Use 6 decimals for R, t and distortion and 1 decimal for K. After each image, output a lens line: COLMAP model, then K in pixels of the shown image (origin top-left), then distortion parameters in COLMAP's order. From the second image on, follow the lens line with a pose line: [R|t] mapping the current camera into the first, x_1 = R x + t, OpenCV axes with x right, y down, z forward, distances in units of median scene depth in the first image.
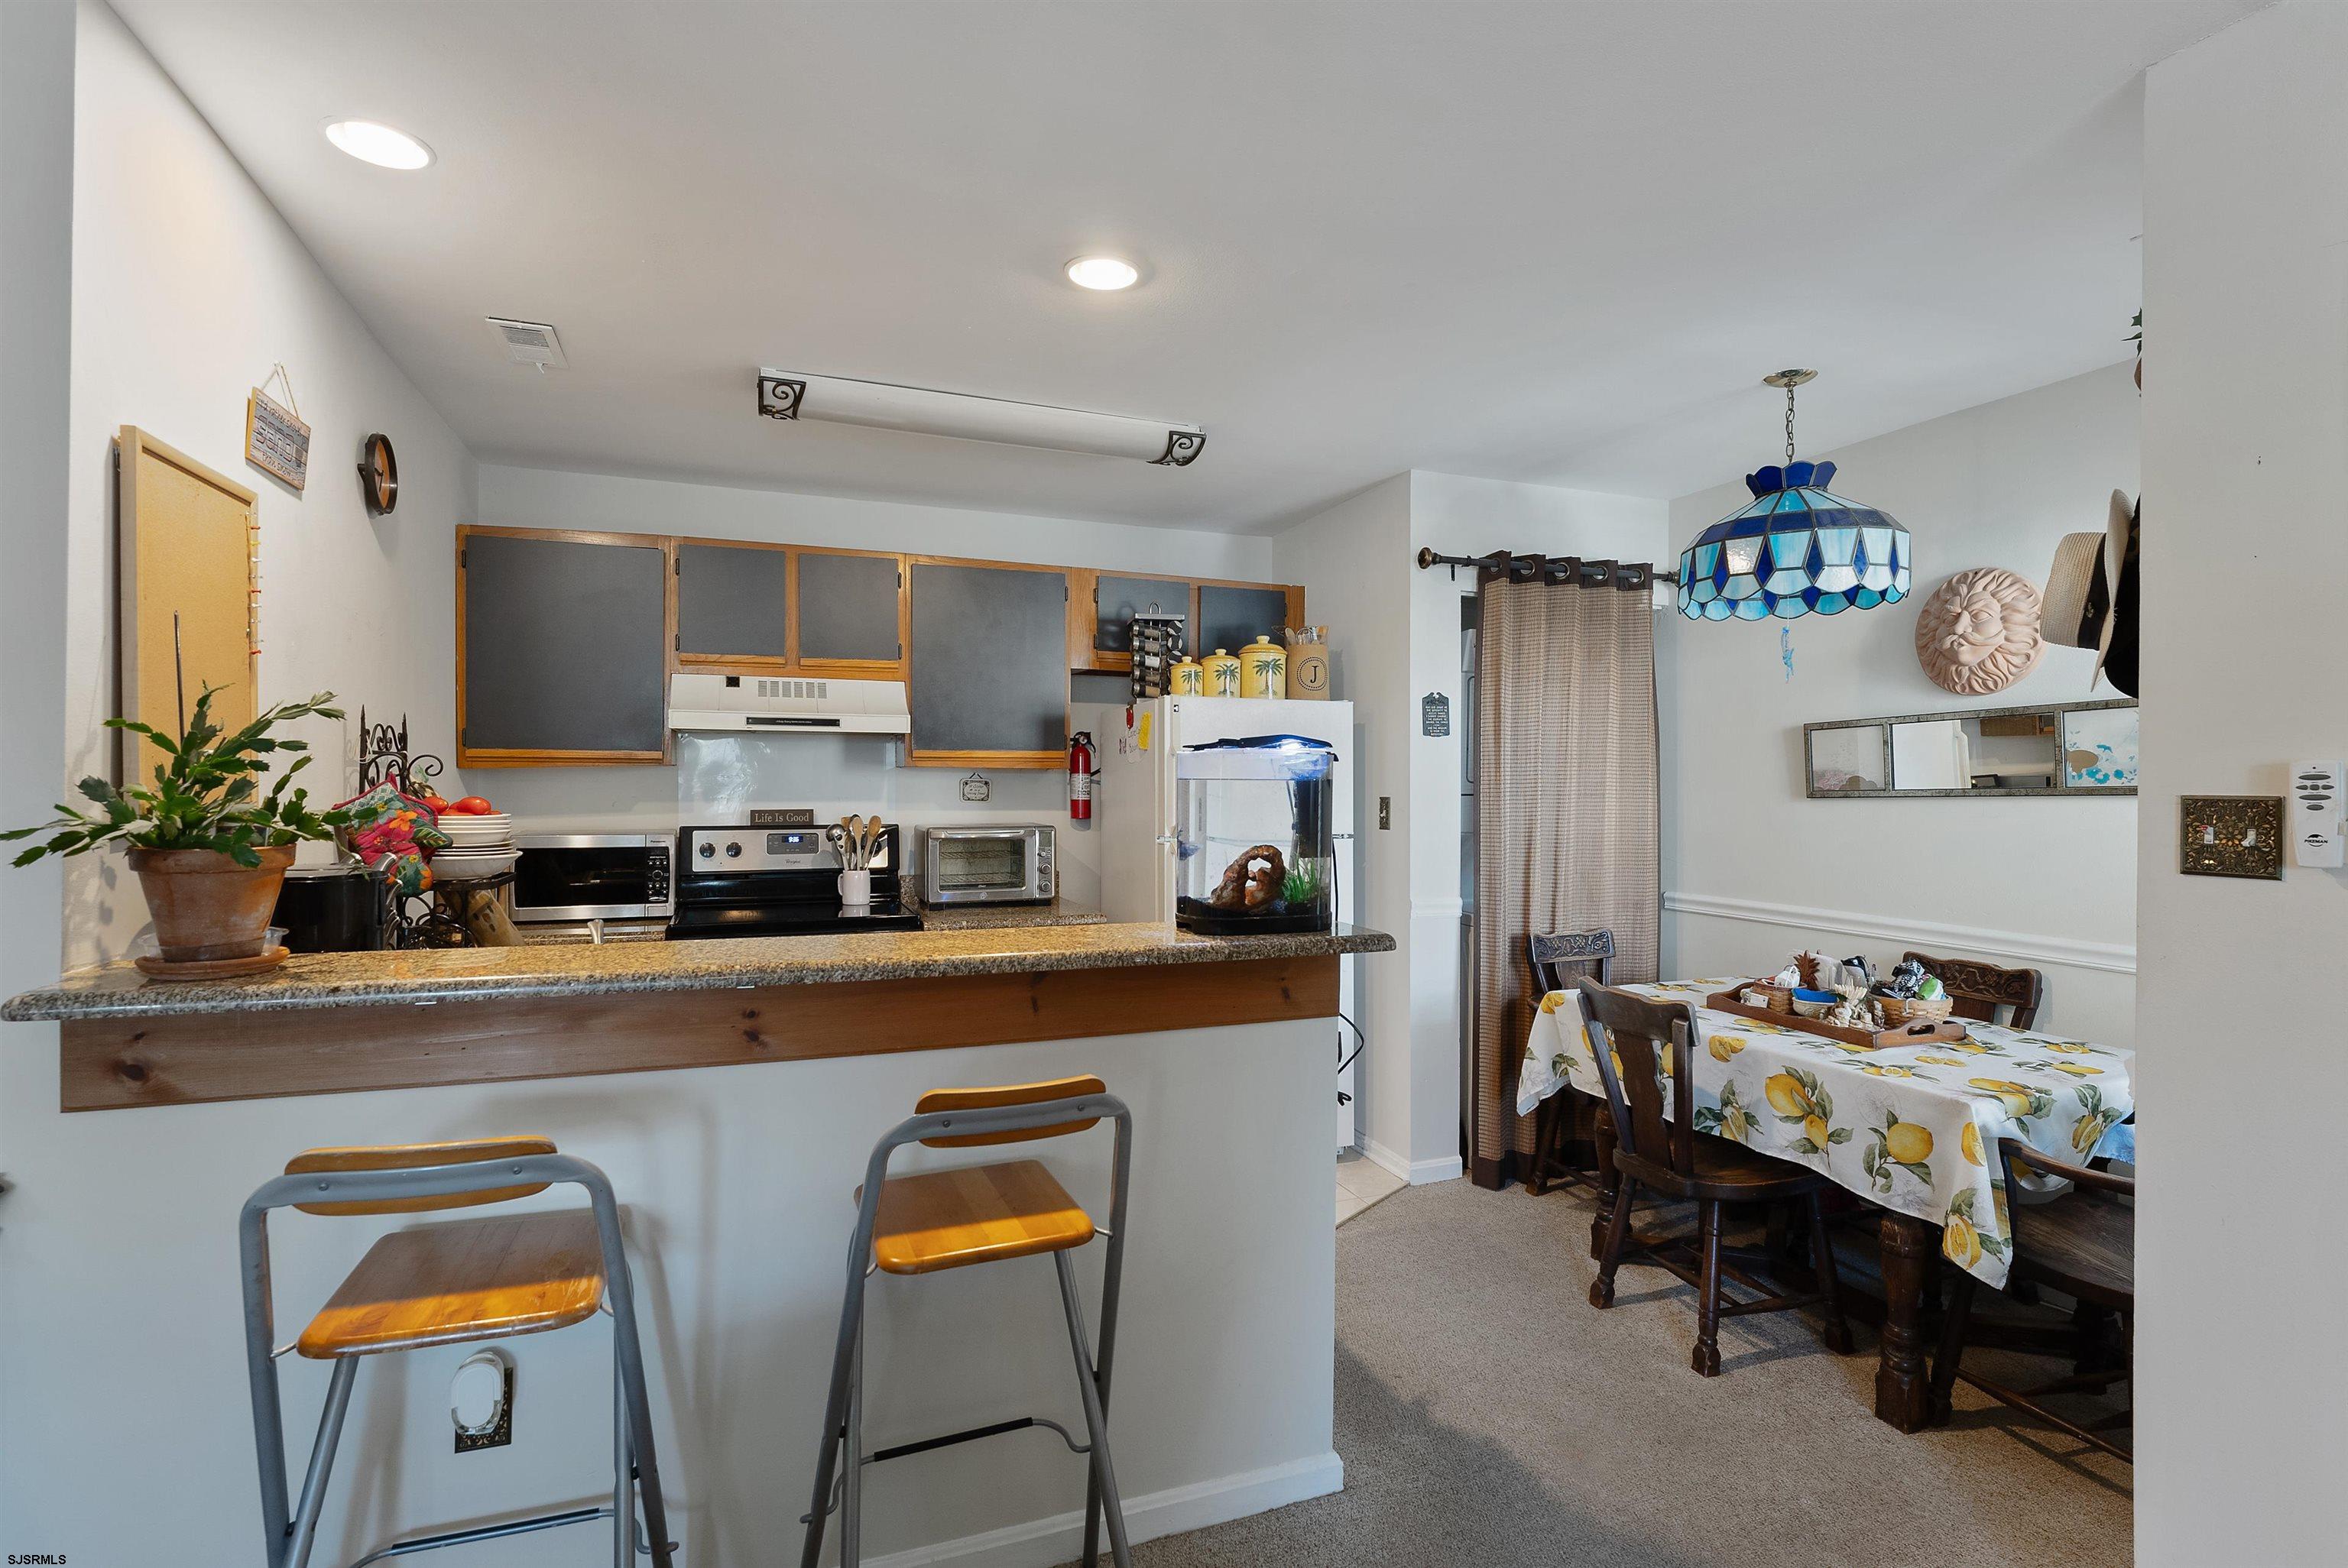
lens RADIAL K [[1117.8, 0, 1180.6], [0, 1117.8, 782.9], [0, 0, 1]] dist [-0.001579, -0.000231]
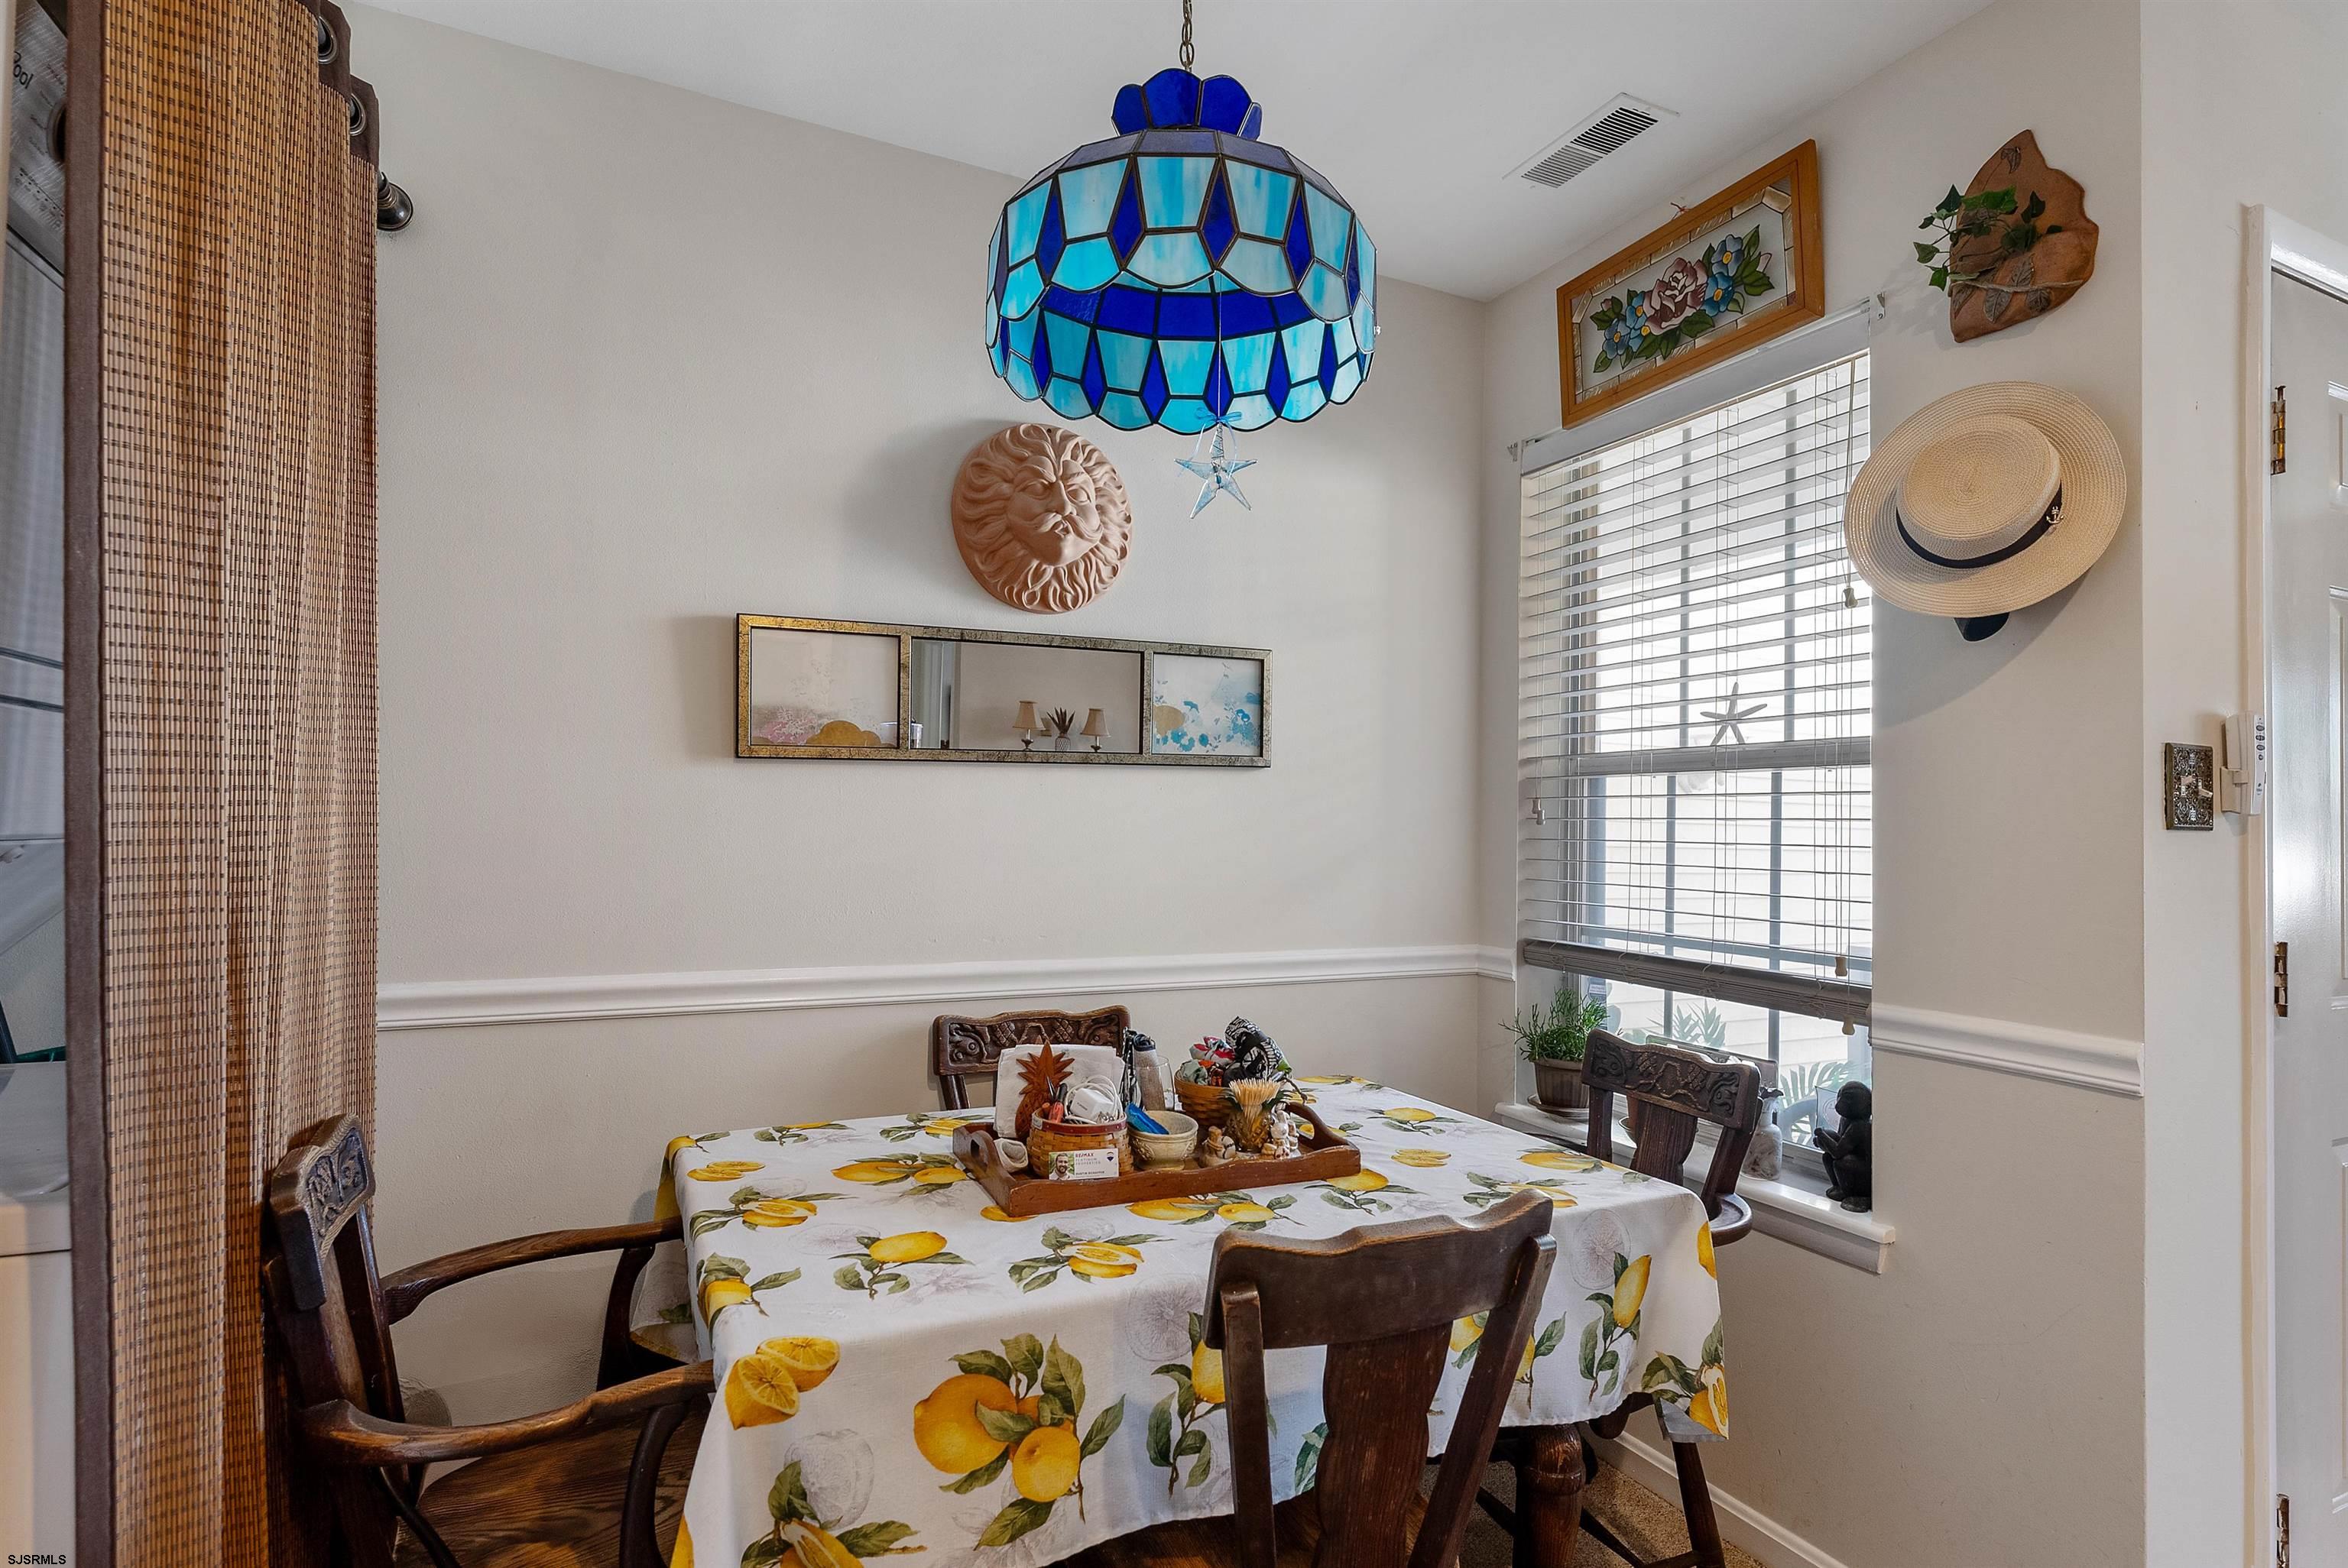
lens RADIAL K [[1170.9, 0, 1176.1], [0, 1170.9, 800.0], [0, 0, 1]] dist [-0.001087, -0.000649]
pose [[-0.085907, 0.016566, 0.996165, 0.008189], [-0.016912, 0.999693, -0.018083, 0.047407], [-0.996160, -0.018400, -0.085601, 1.020678]]
